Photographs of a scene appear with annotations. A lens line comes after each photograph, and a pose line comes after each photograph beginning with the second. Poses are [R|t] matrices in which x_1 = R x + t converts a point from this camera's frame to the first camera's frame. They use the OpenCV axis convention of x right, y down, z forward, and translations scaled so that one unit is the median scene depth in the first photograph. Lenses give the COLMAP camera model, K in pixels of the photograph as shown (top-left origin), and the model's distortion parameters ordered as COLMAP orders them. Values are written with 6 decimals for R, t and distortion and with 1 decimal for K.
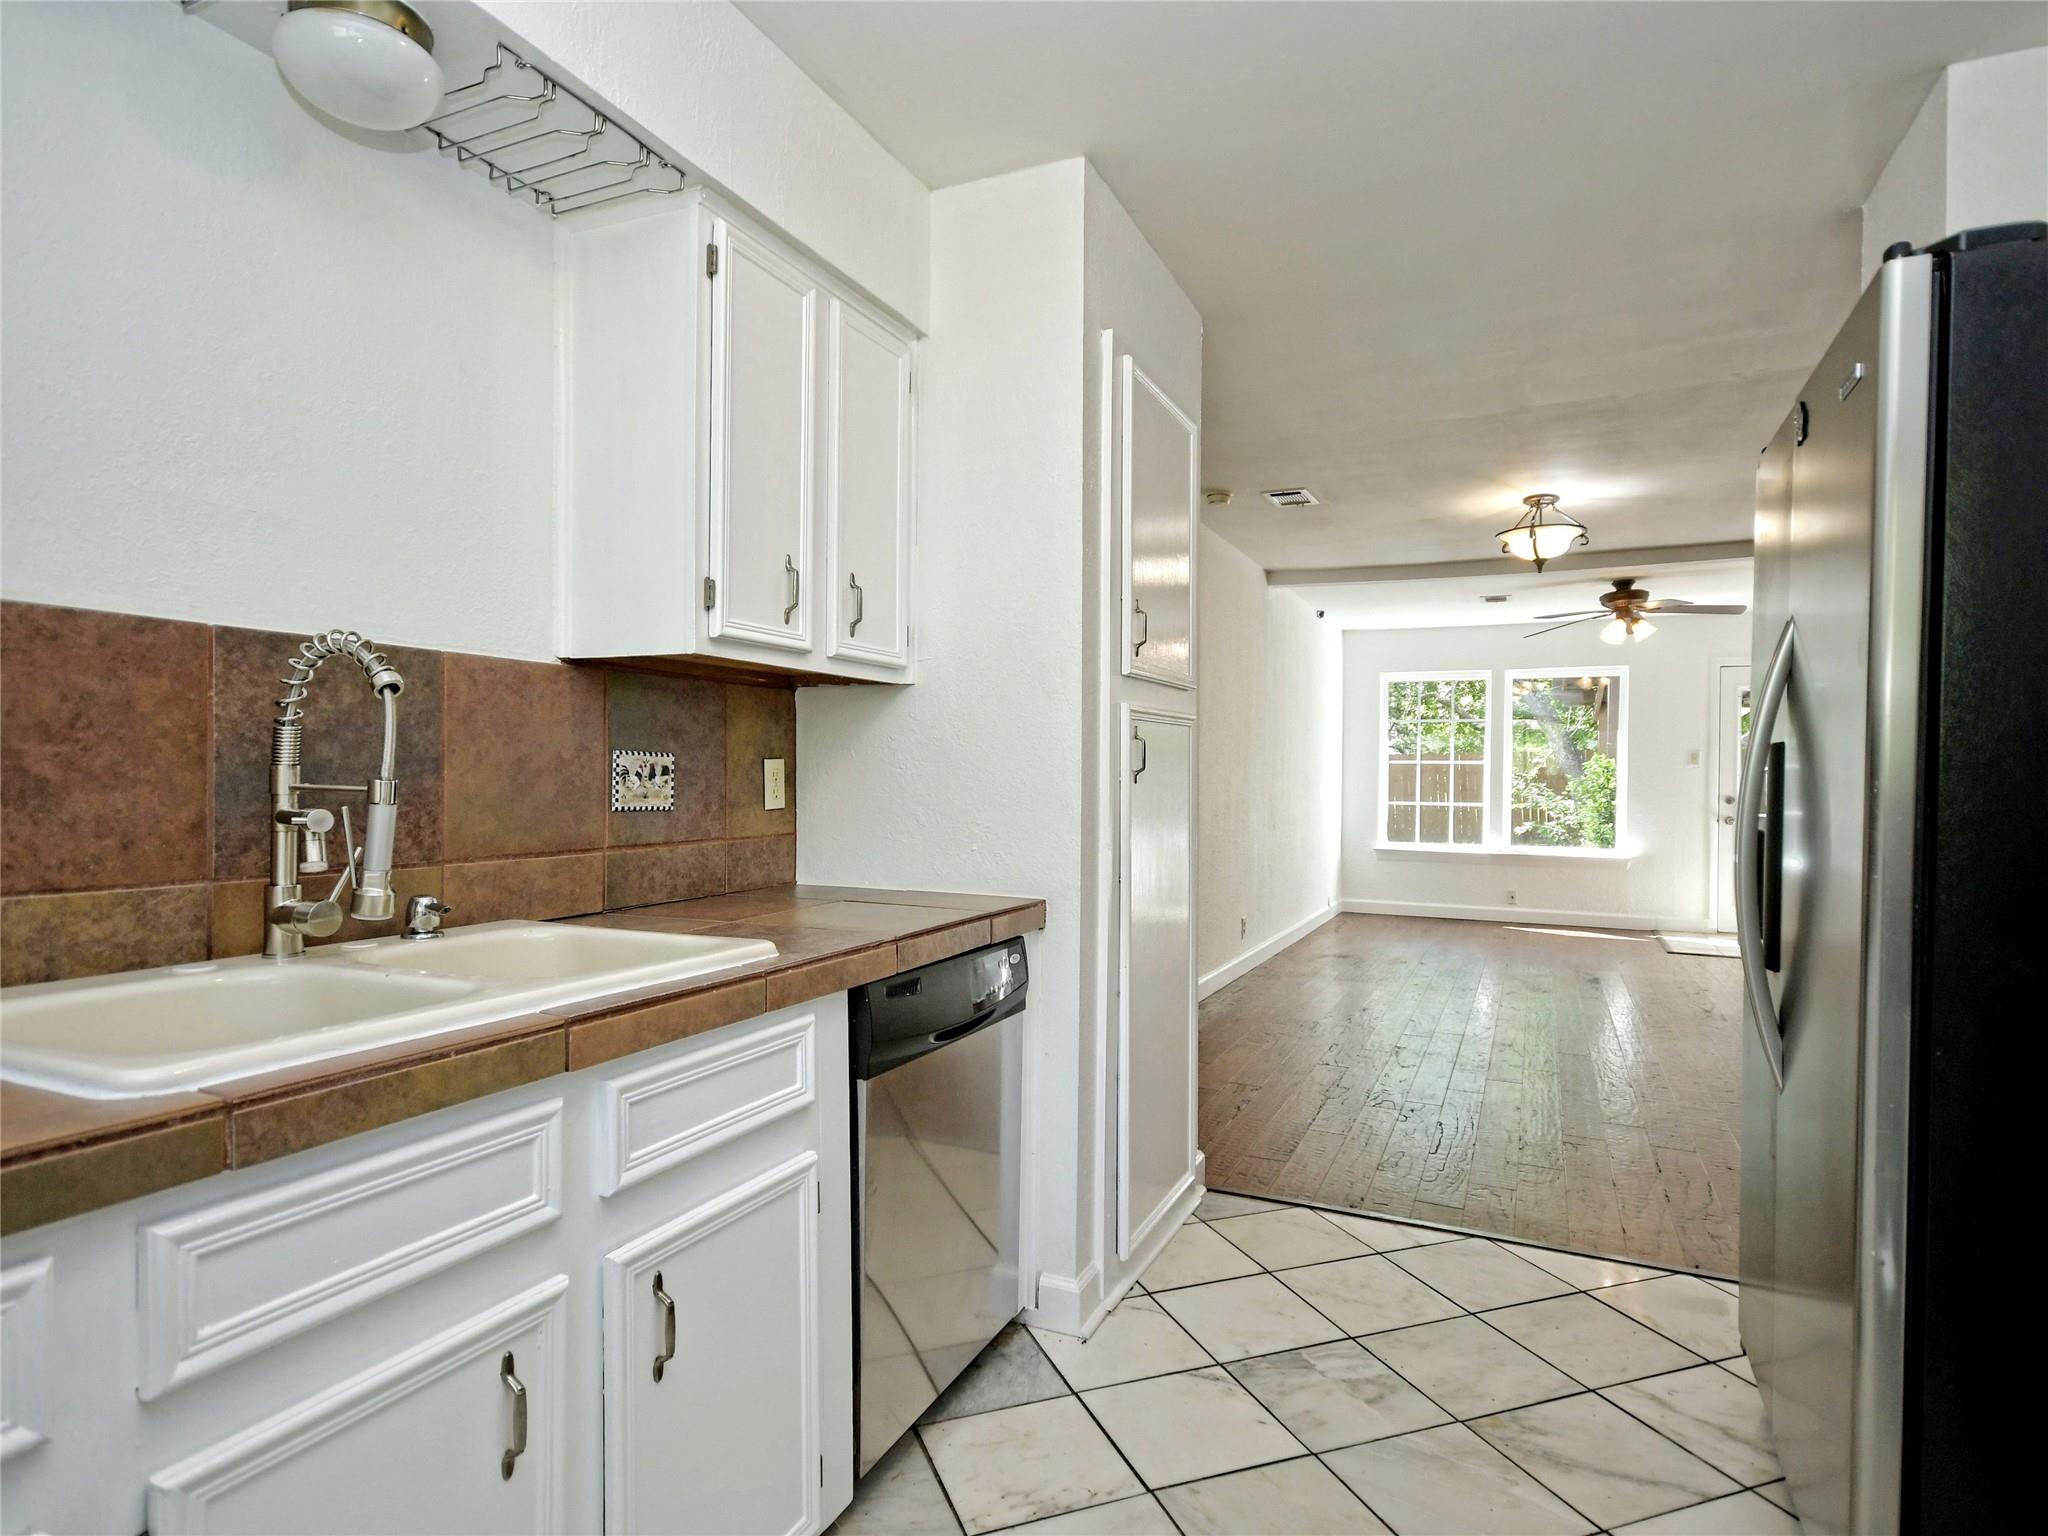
lens RADIAL K [[1120.3, 0, 1021.2], [0, 1120.3, 786.1], [0, 0, 1]] dist [0.019383, 0.001203]
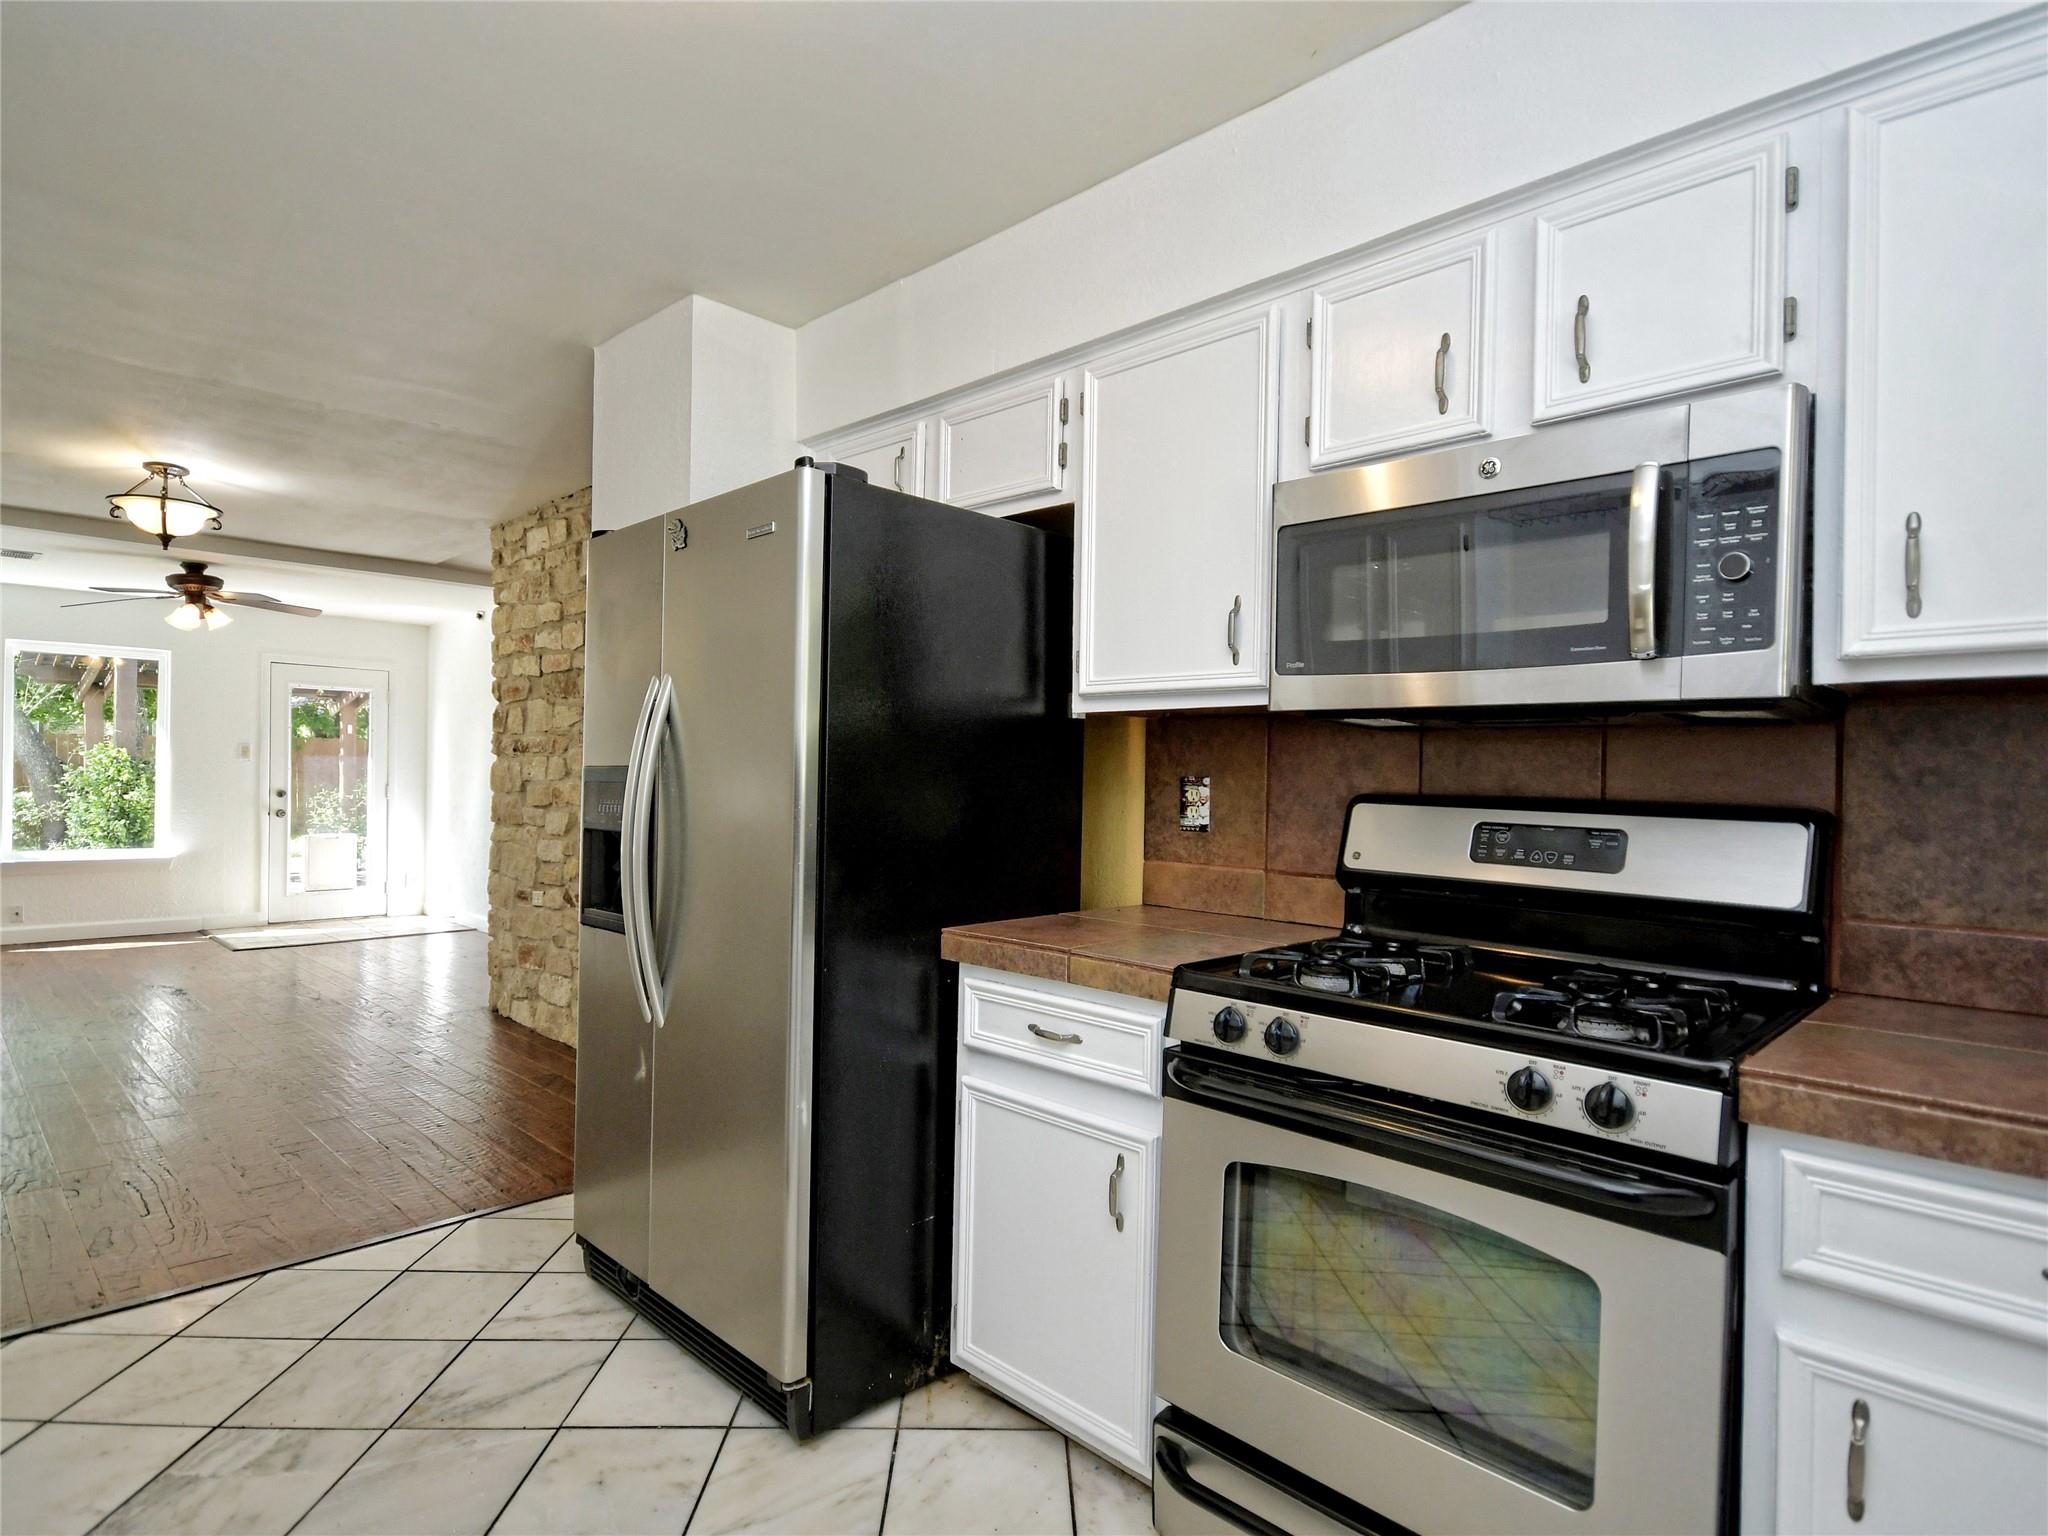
lens RADIAL K [[1085.1, 0, 1028.0], [0, 1085.1, 778.7], [0, 0, 1]] dist [0.015225, -0.008599]
pose [[0.327999, -0.001363, 0.944677, -0.143856], [-0.003472, 0.999990, 0.002648, -0.010260], [-0.944672, -0.004148, 0.327991, 0.058151]]
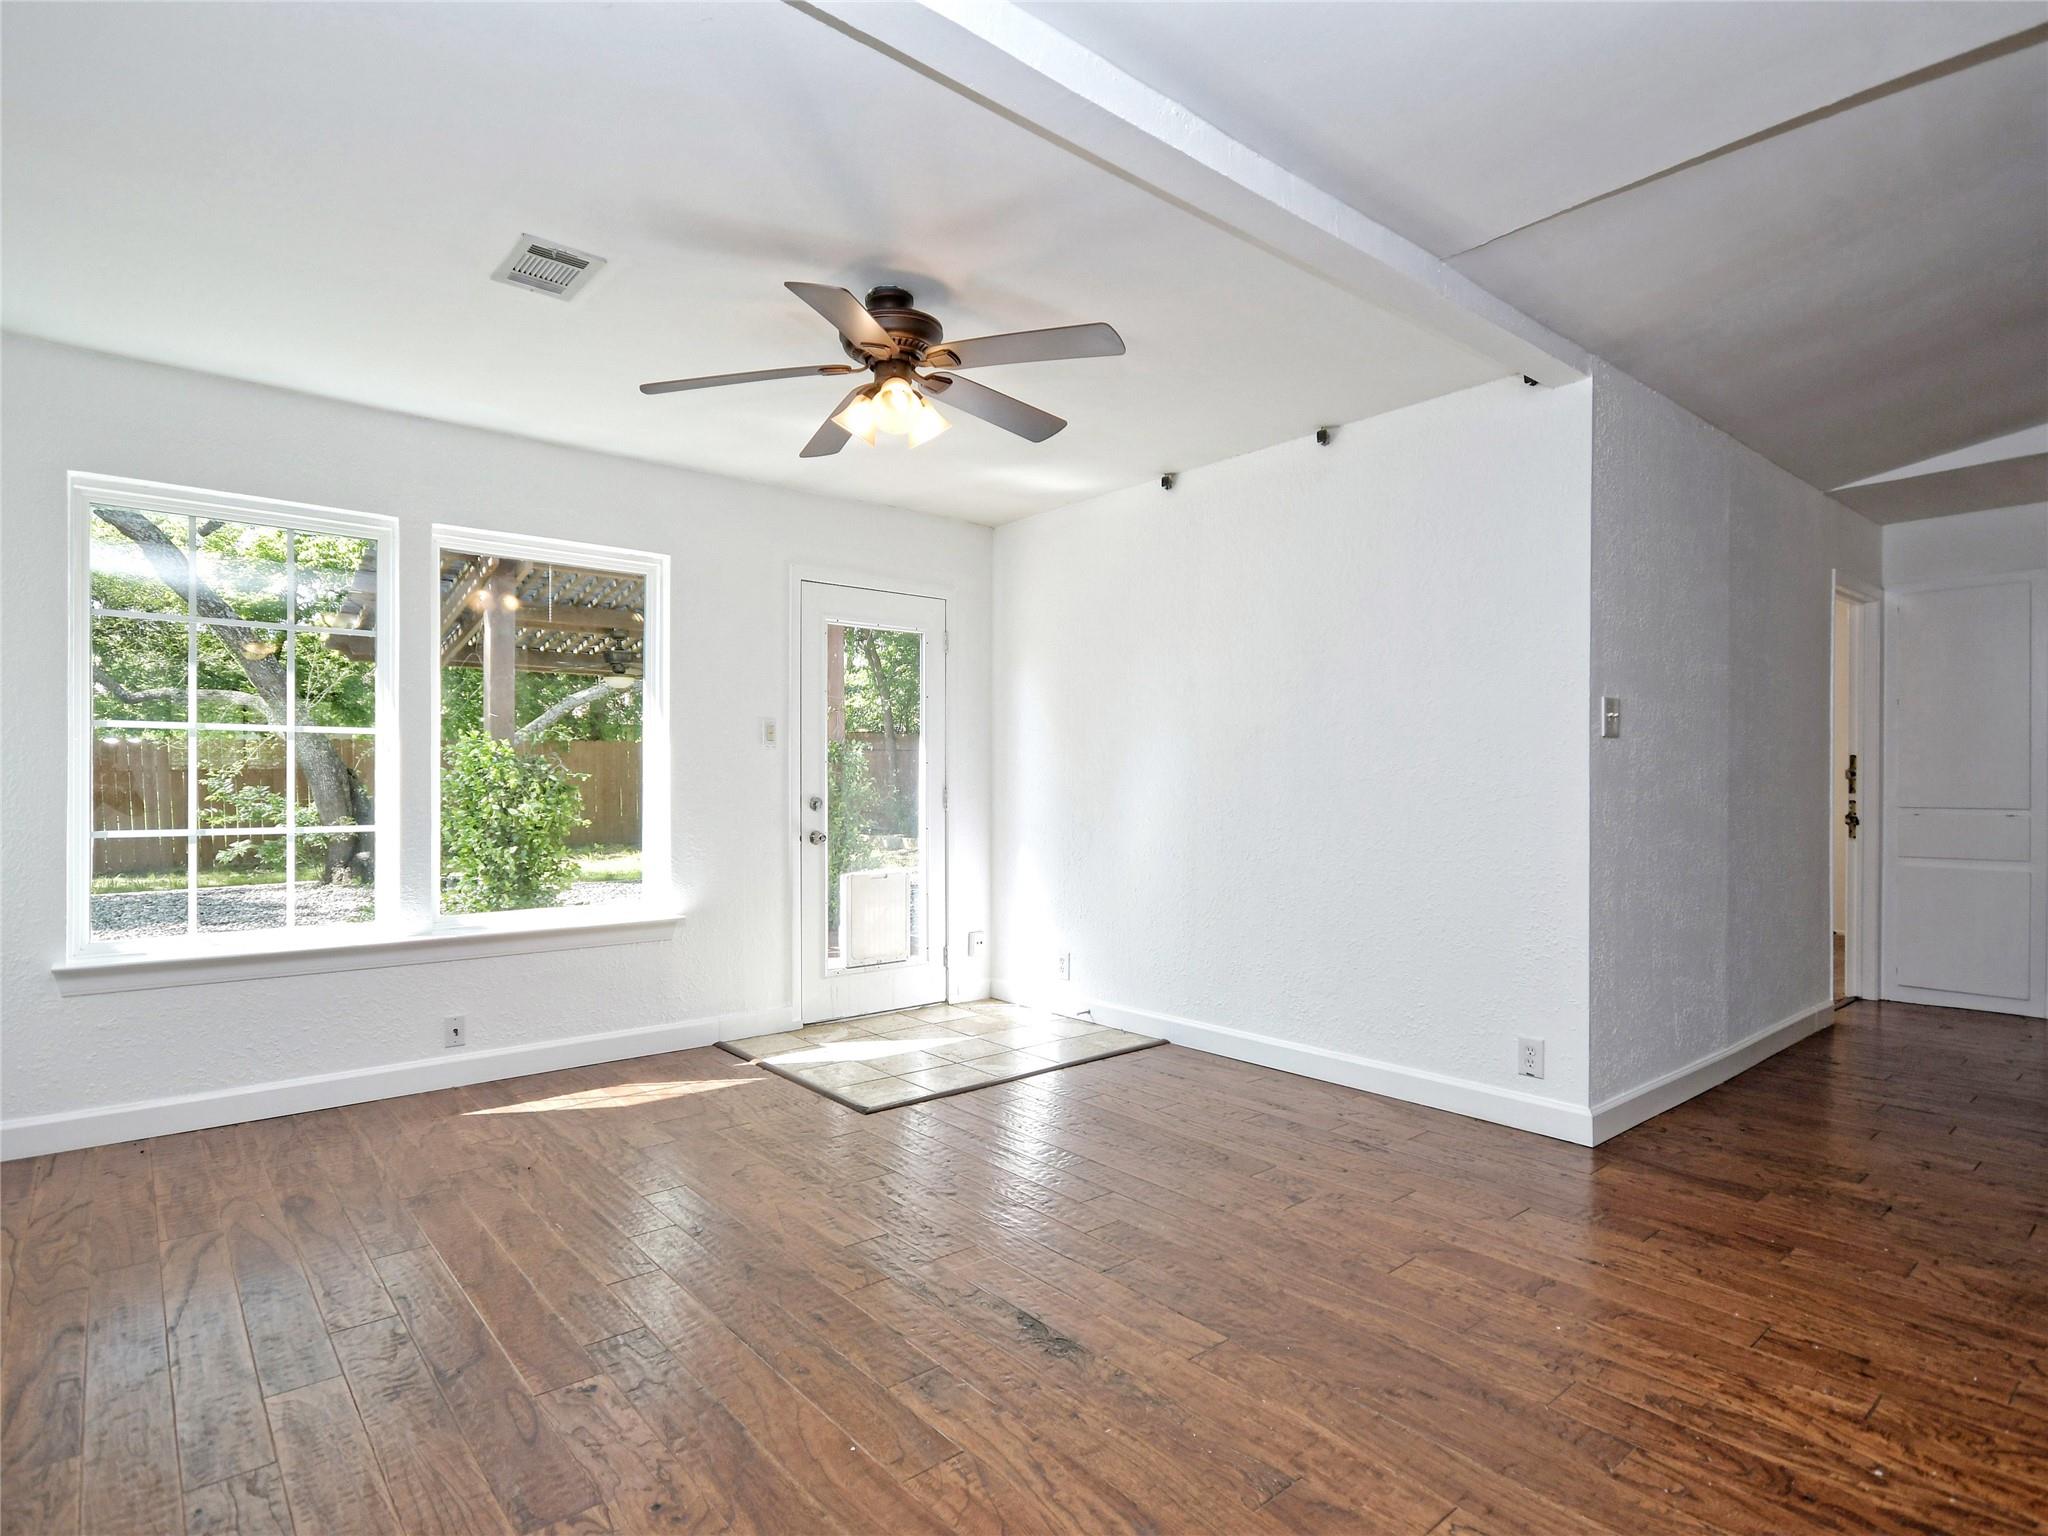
lens RADIAL K [[1054.4, 0, 1027.6], [0, 1054.4, 790.8], [0, 0, 1]] dist [0.008515, -0.000454]
pose [[0.413881, -0.013432, 0.910232, 0.268859], [0.010951, 0.999892, 0.009776, 0.001757], [-0.910265, 0.005921, 0.413984, 1.113415]]
